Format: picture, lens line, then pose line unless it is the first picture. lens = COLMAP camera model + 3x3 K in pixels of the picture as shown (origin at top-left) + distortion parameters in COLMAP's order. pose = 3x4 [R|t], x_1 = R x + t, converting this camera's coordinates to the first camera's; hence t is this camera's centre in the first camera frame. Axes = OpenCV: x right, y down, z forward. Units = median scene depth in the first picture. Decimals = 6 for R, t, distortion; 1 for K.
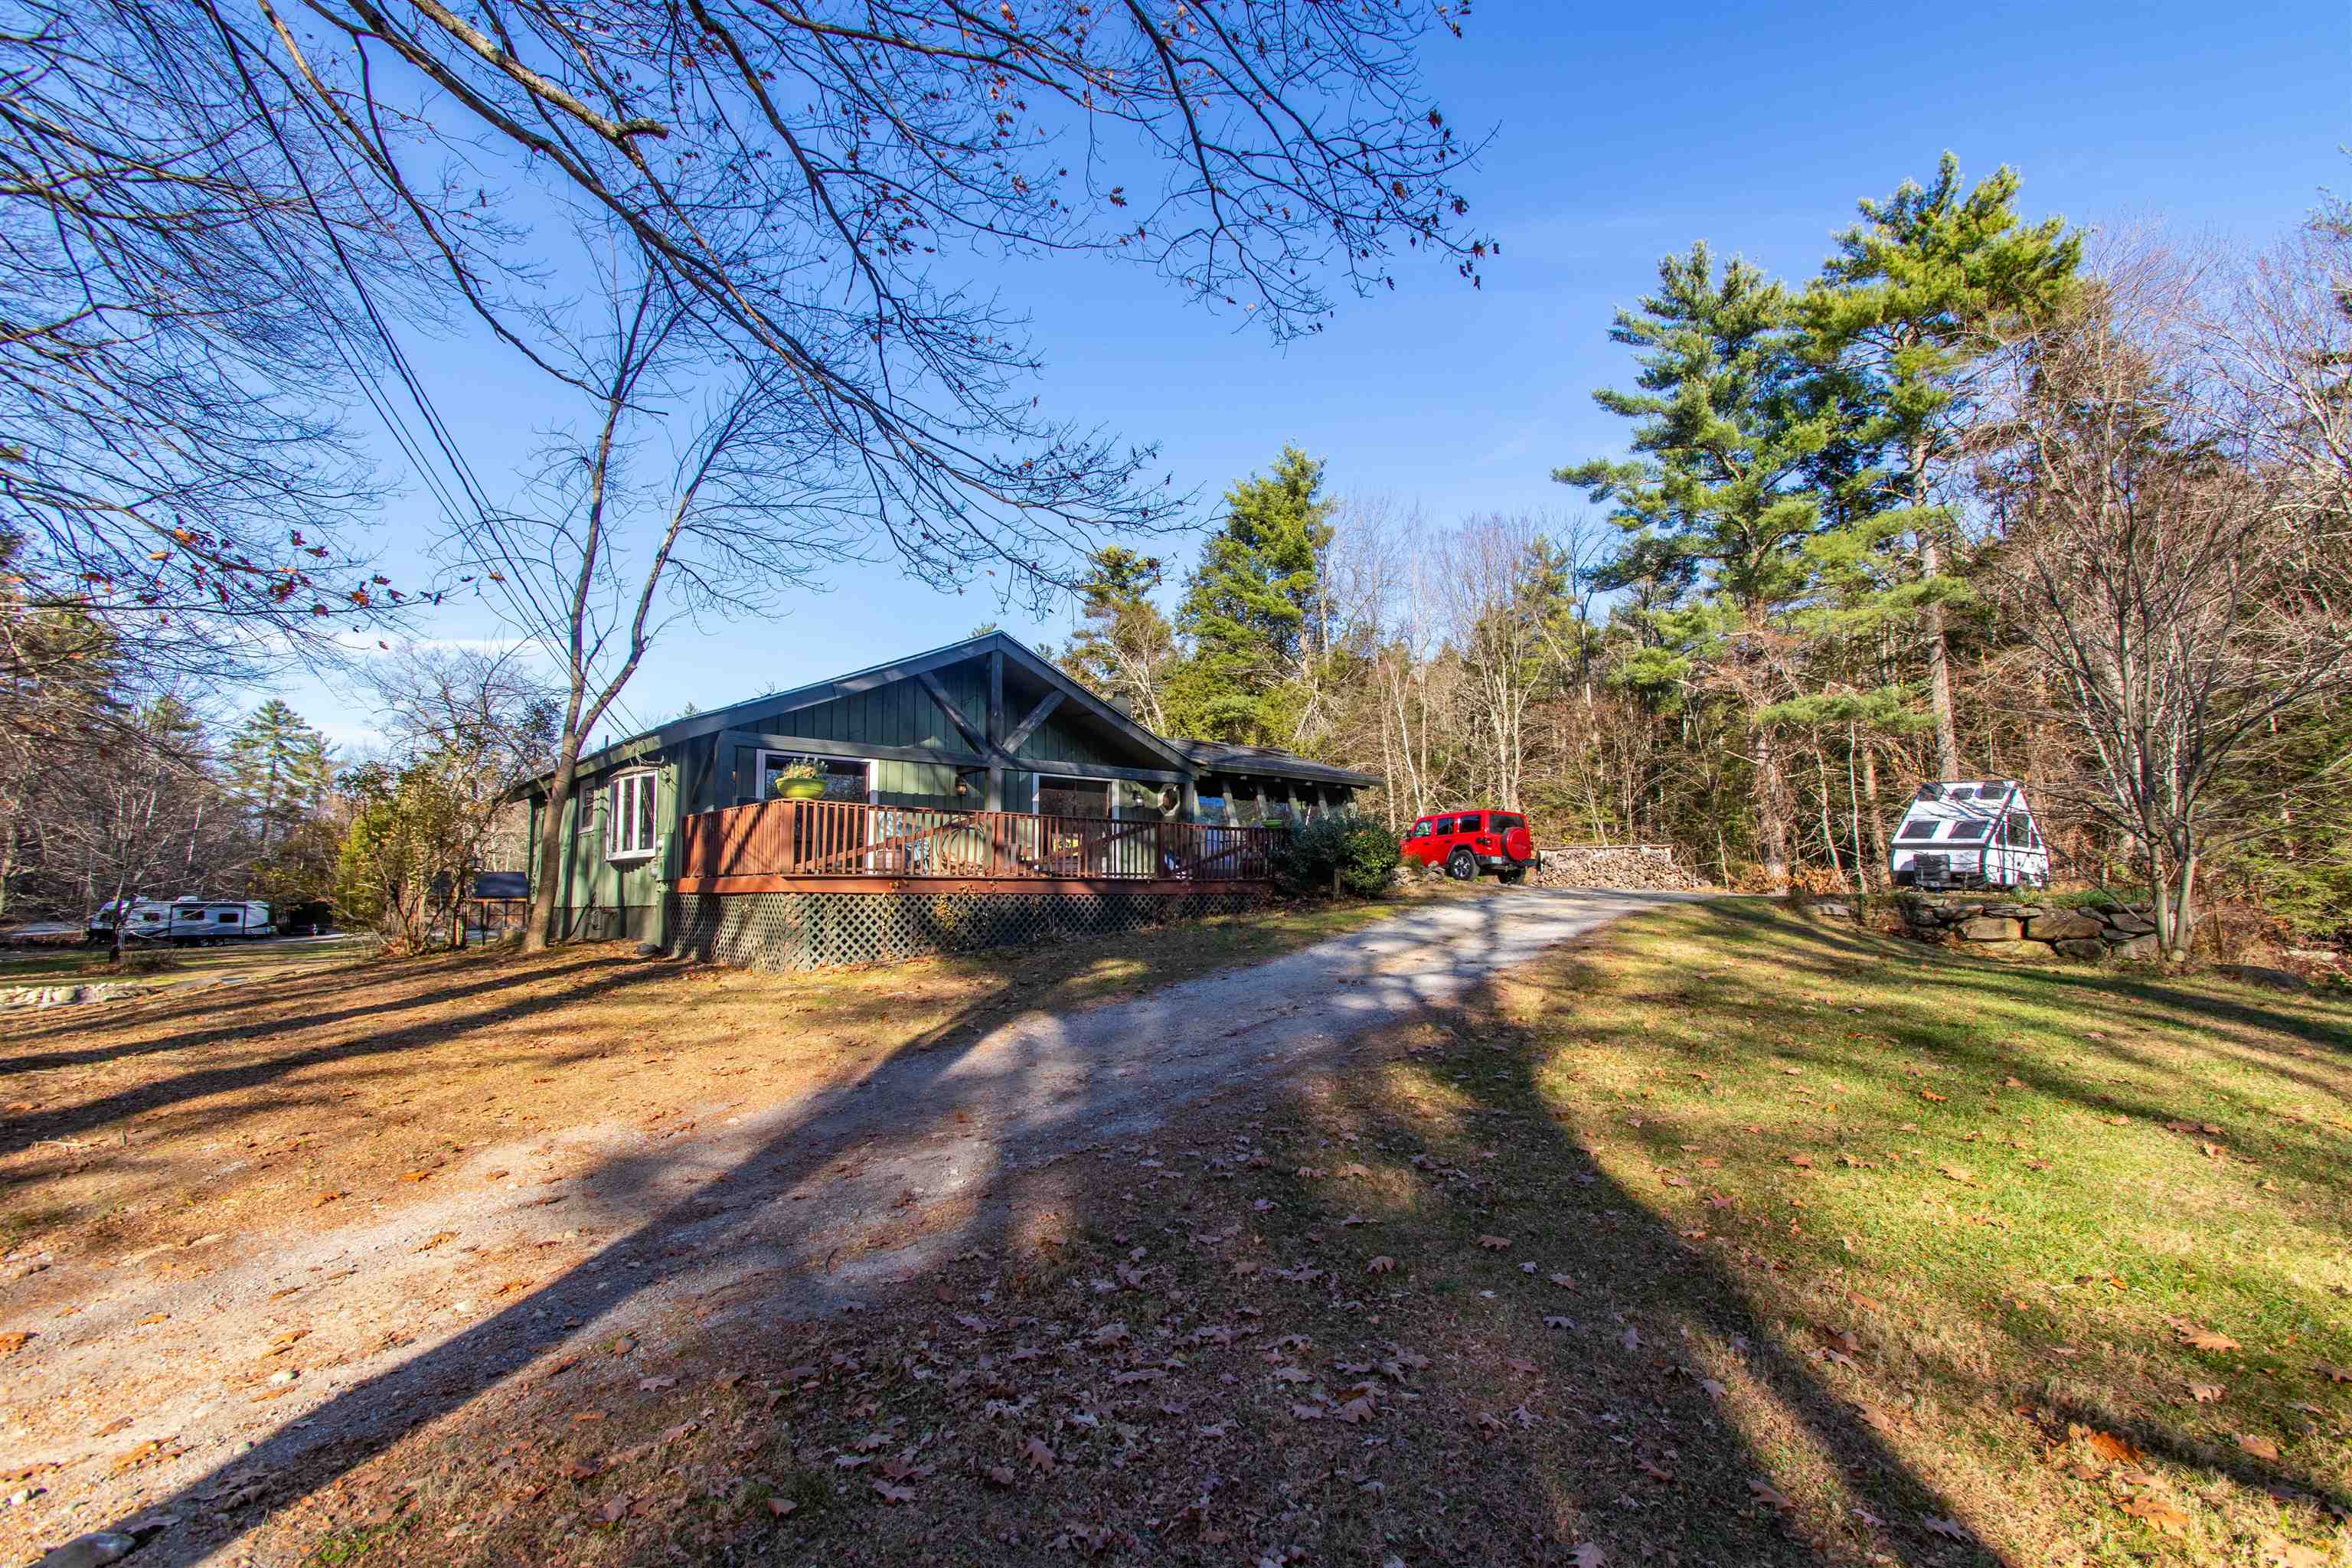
lens RADIAL K [[1034.3, 0, 1176.0], [0, 1034.3, 784.0], [0, 0, 1]] dist [0.001515, 0.000371]
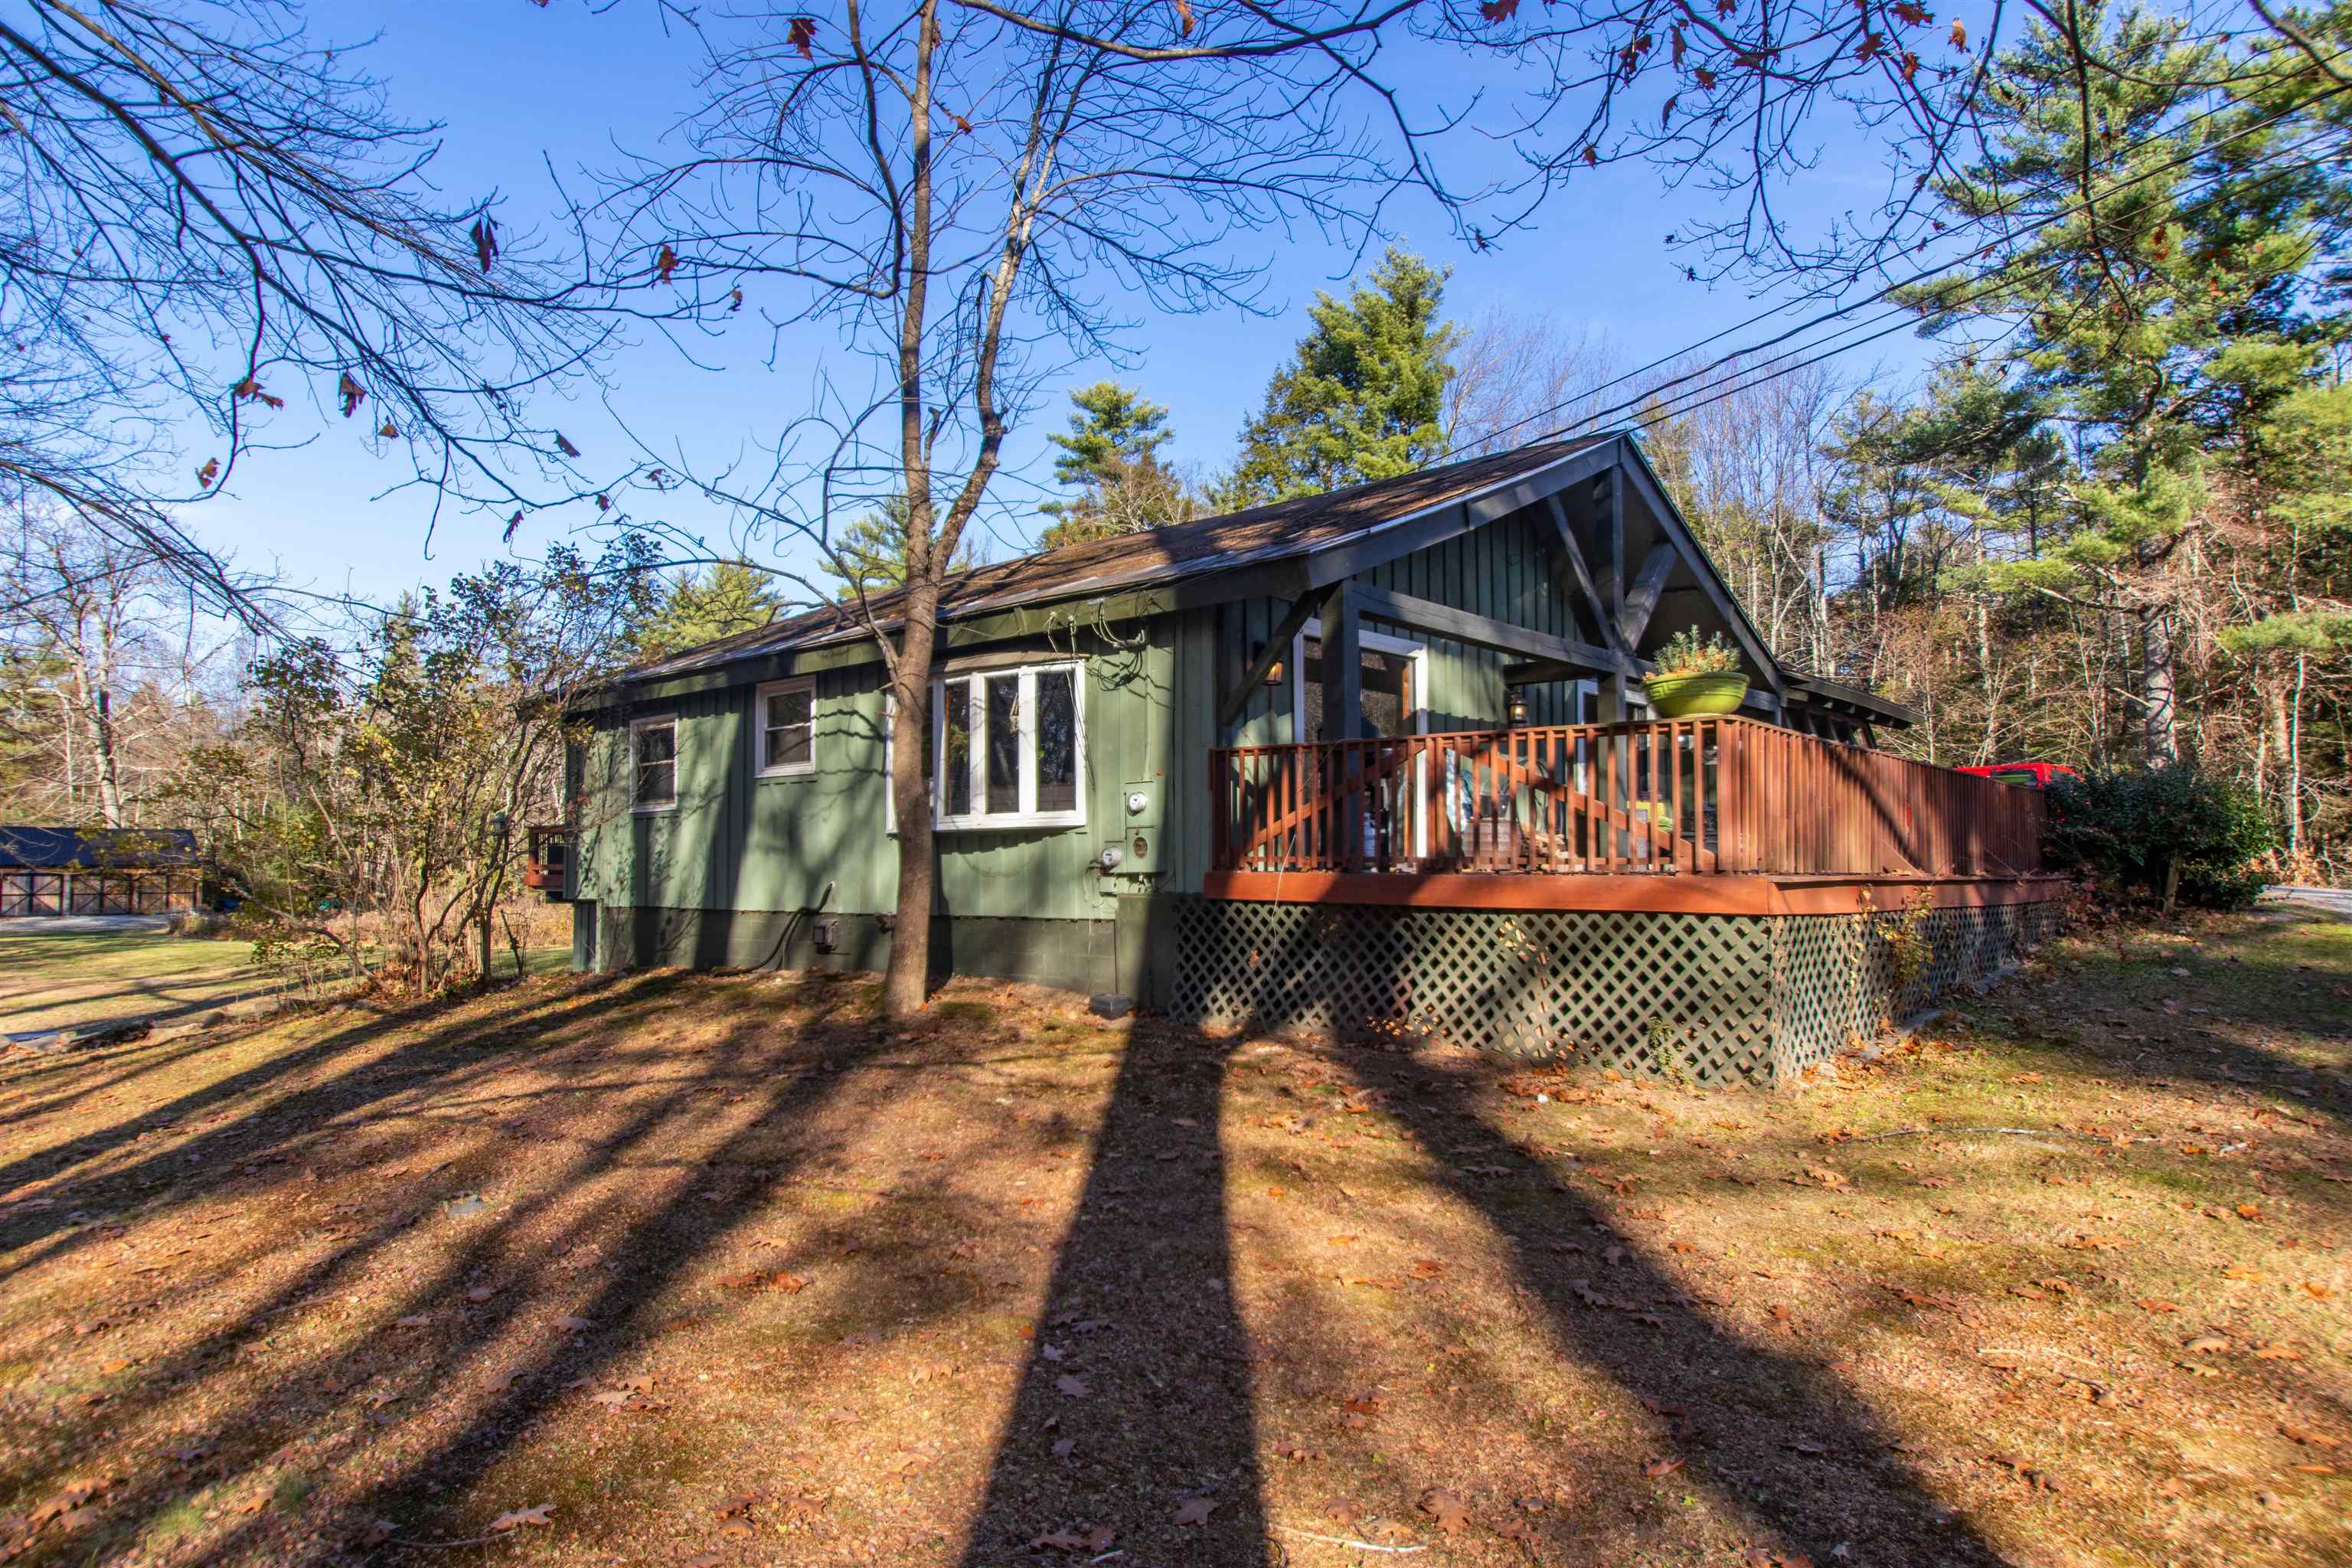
lens RADIAL K [[1330.9, 0, 1176.2], [0, 1330.9, 794.6], [0, 0, 1]] dist [0.002073, 0.000489]
pose [[0.993271, 0.015638, 0.114750, -0.559833], [-0.021726, 0.998411, 0.051994, 0.019683], [-0.113755, -0.054137, 0.992033, 0.344391]]
